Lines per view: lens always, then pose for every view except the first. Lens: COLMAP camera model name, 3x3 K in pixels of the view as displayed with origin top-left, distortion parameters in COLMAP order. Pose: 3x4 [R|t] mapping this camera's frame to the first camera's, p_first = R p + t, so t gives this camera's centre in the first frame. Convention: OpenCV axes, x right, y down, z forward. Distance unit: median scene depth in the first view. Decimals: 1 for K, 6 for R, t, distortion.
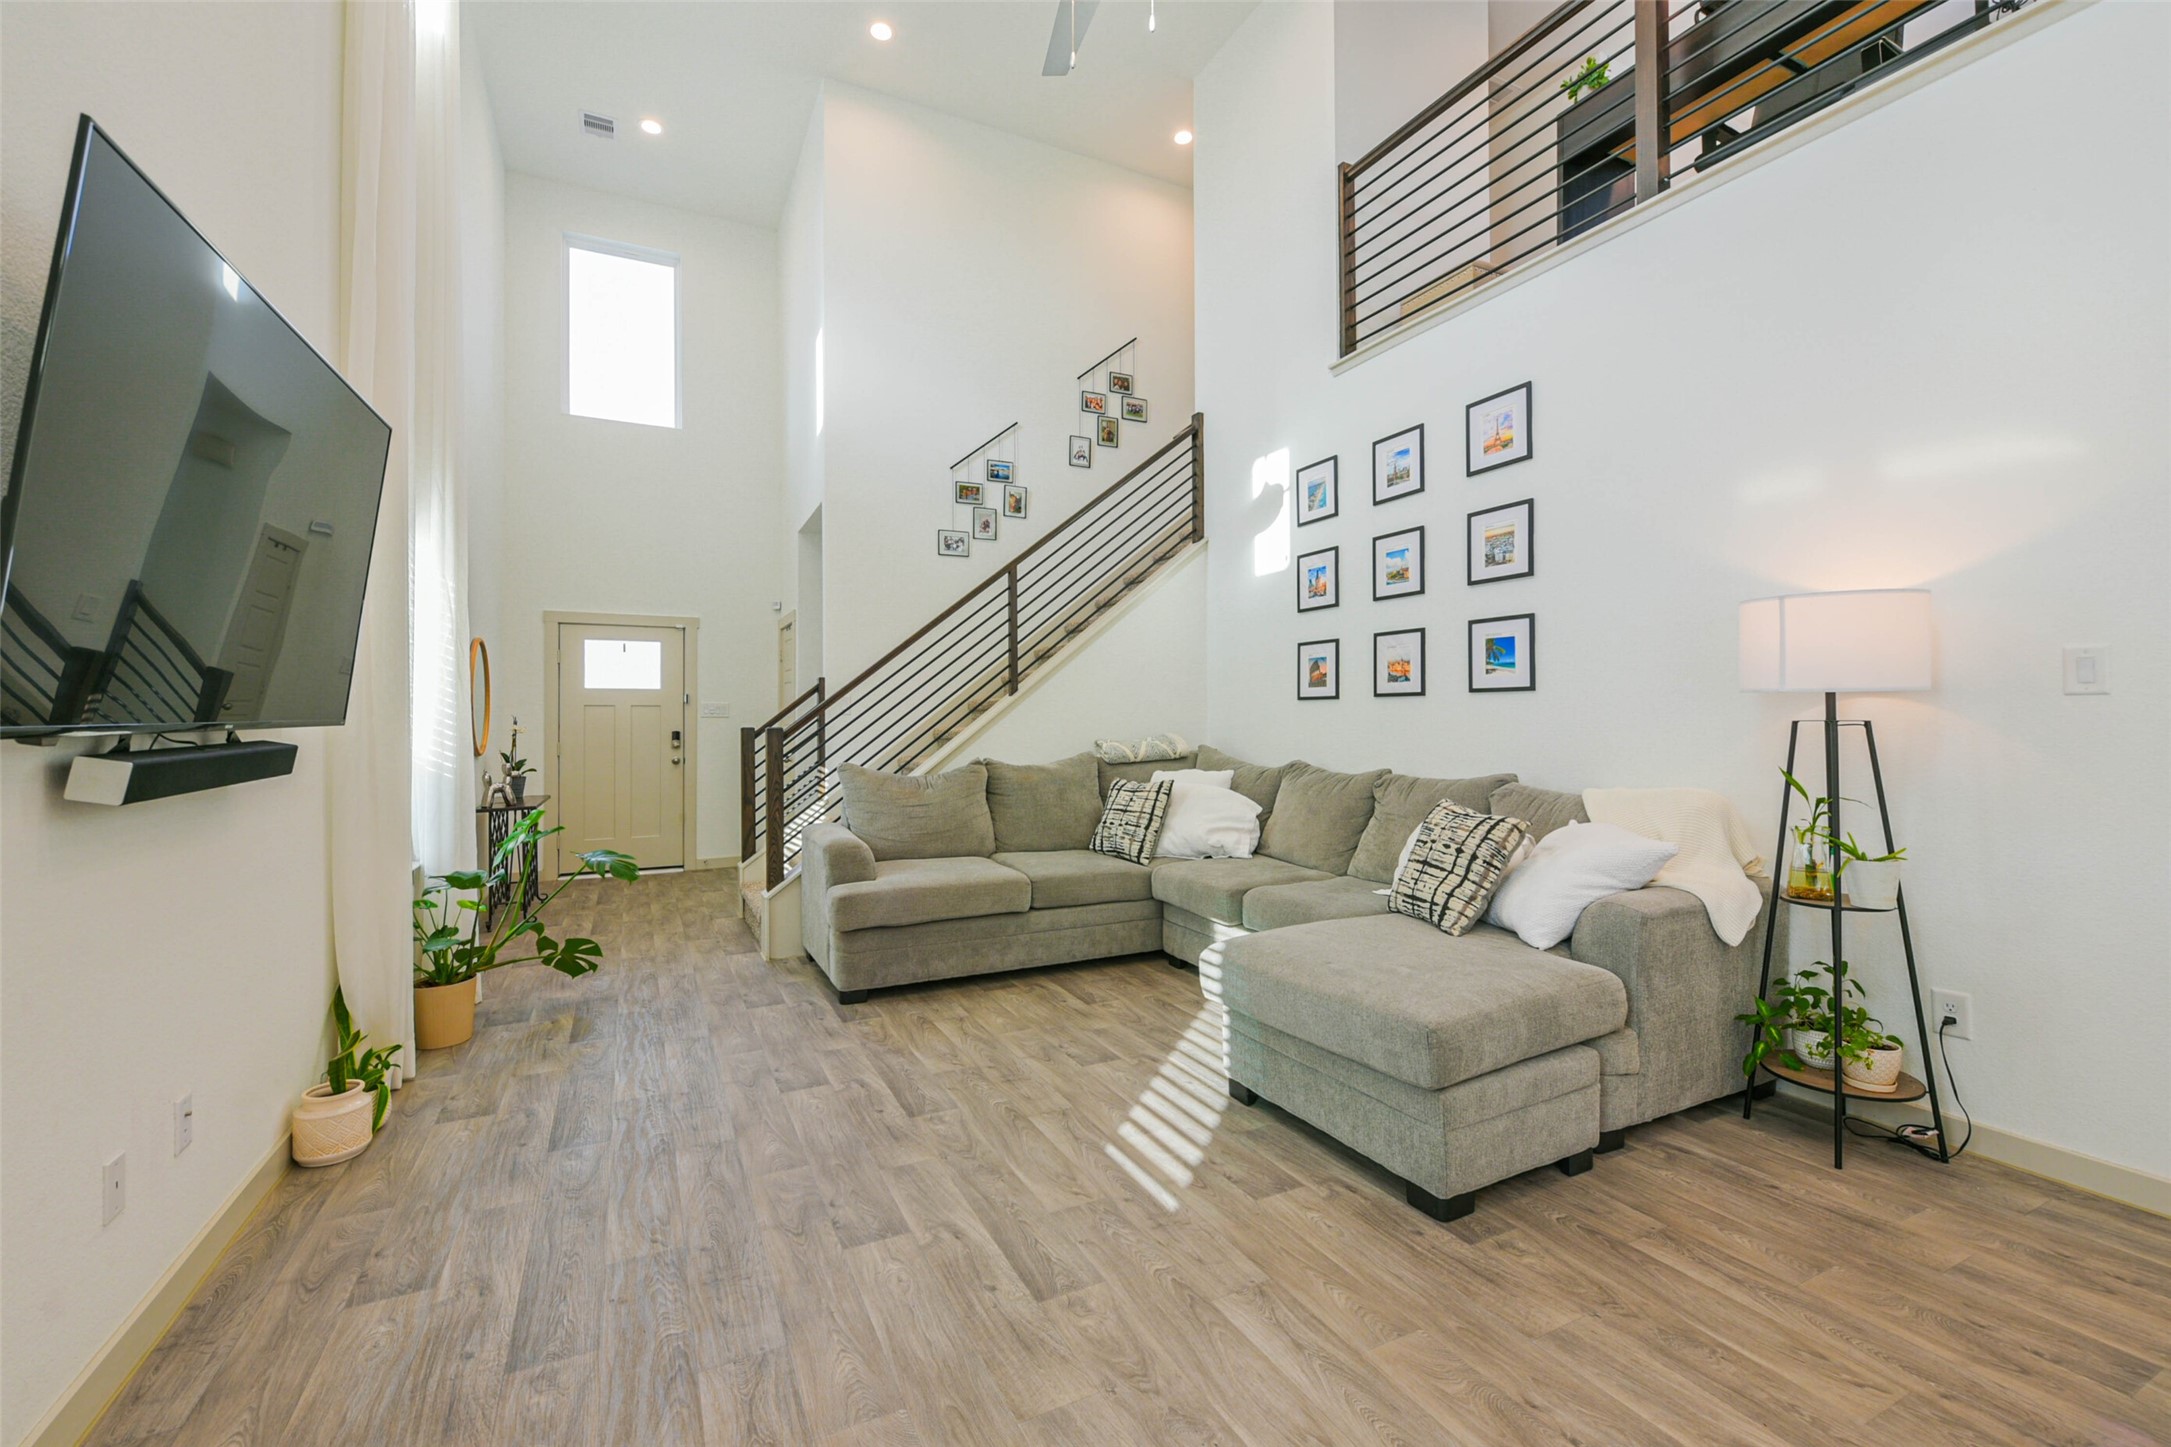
lens RADIAL K [[898.3, 0, 1091.1], [0, 898.3, 711.6], [0, 0, 1]] dist [0.008469, 0.000018]
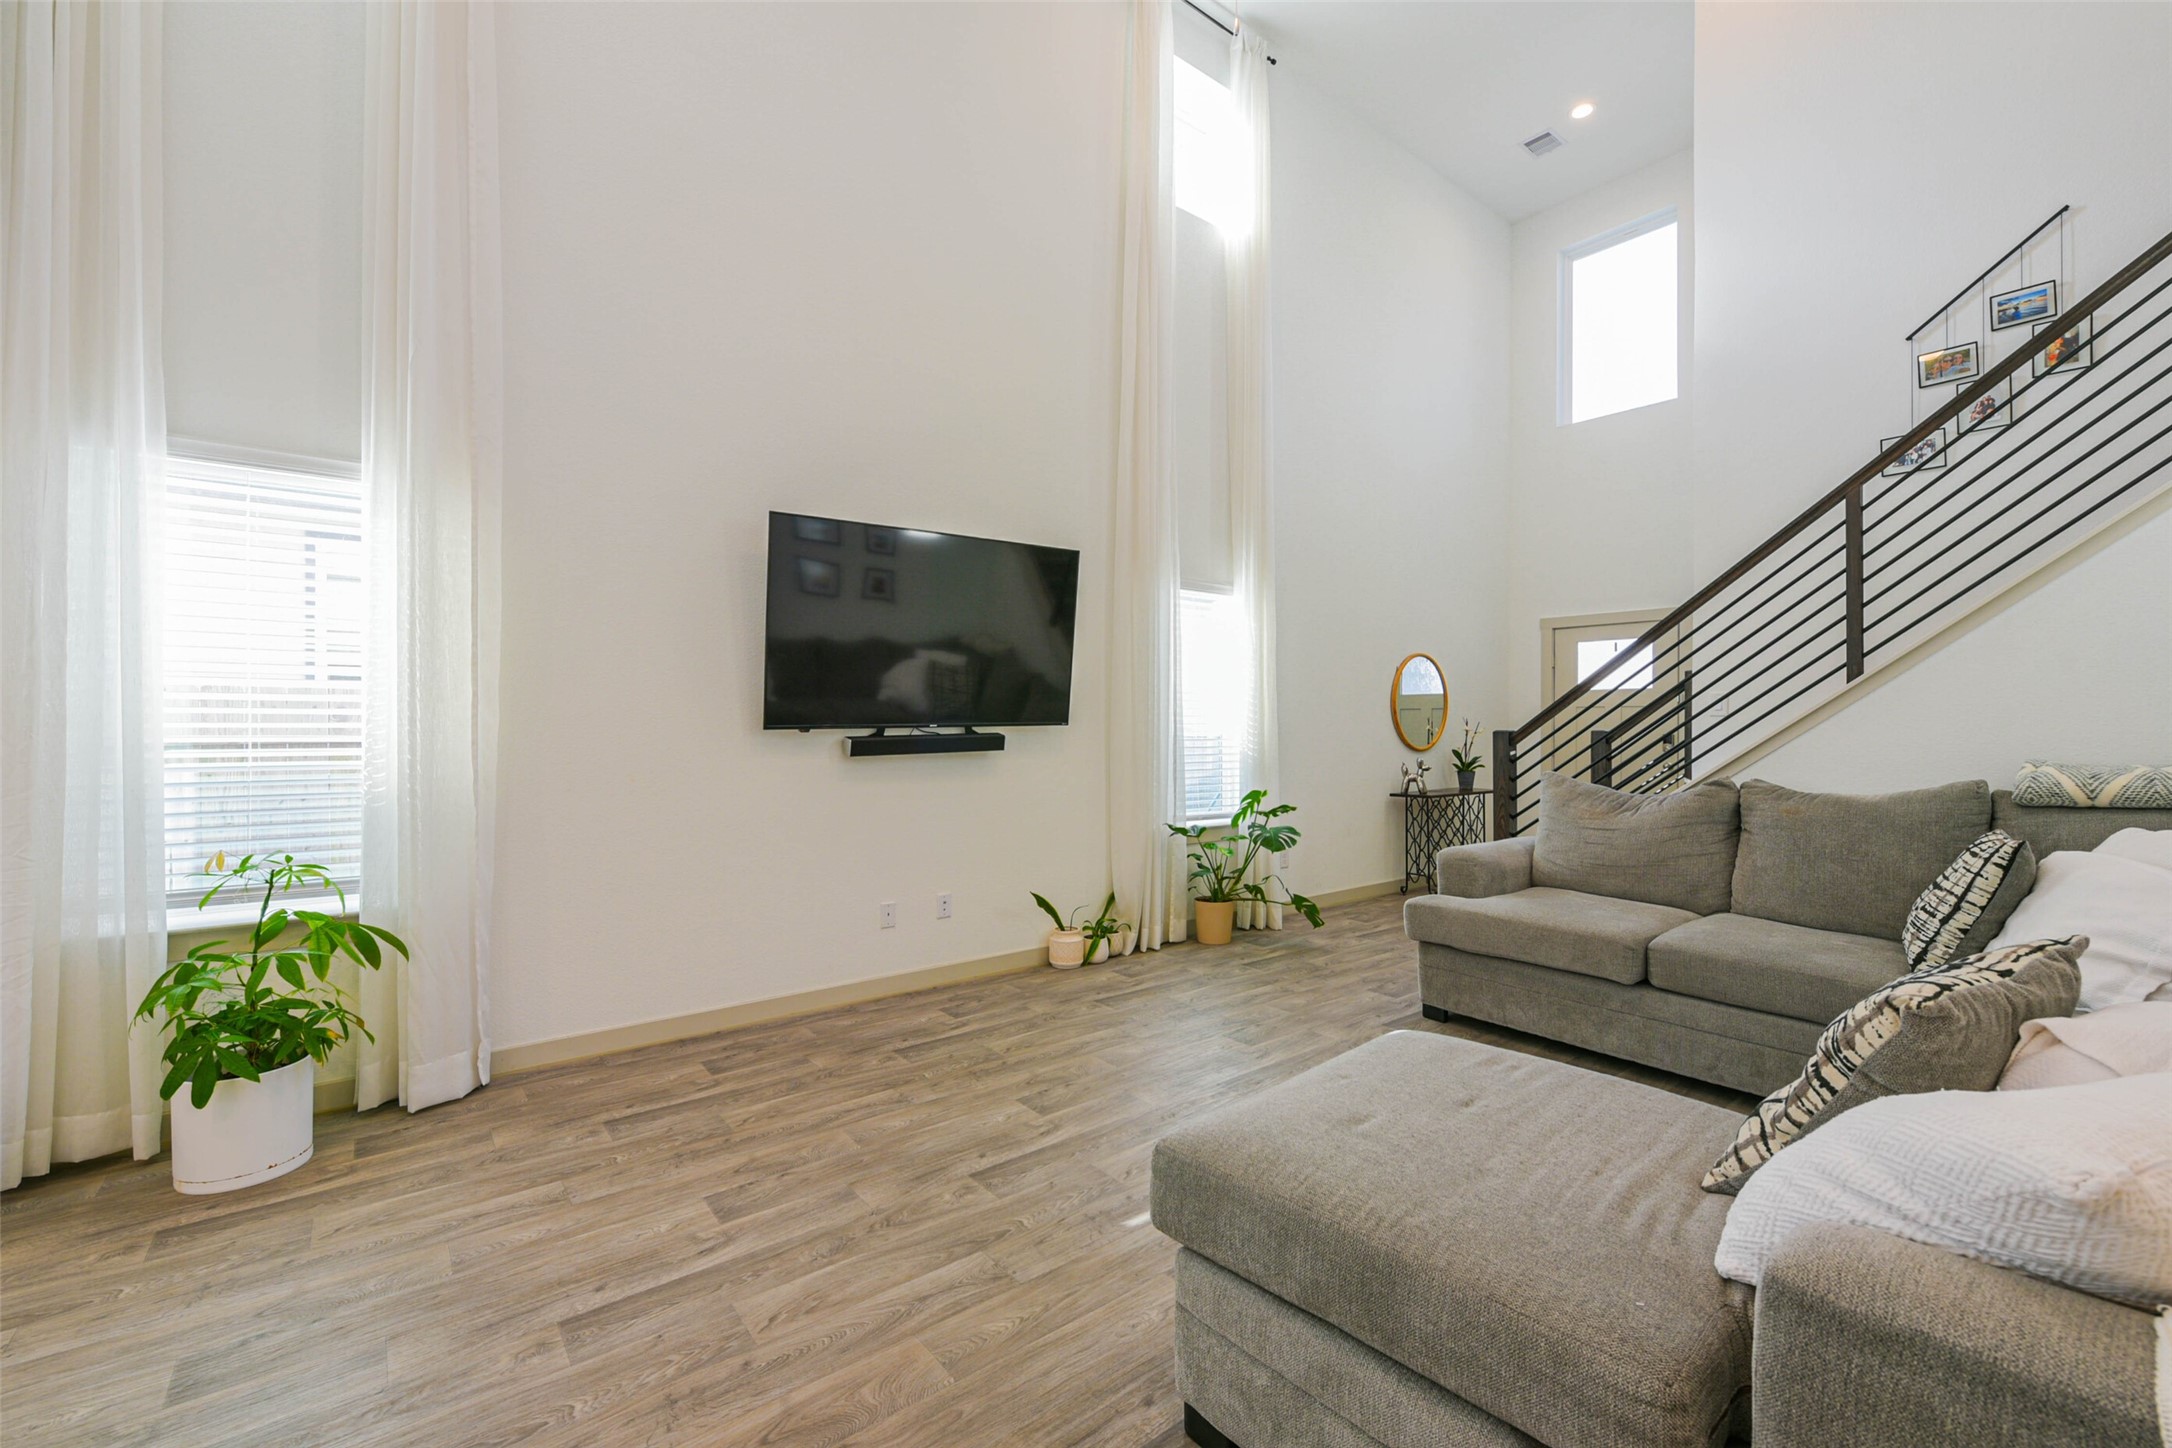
lens RADIAL K [[919.4, 0, 1086.0], [0, 919.4, 724.0], [0, 0, 1]] dist [0.001997, 0.000083]
pose [[0.197322, 0.006344, -0.980318, 0.640963], [0.007671, 0.999938, 0.008015, -0.000649], [0.980309, -0.009101, 0.197262, 0.461629]]
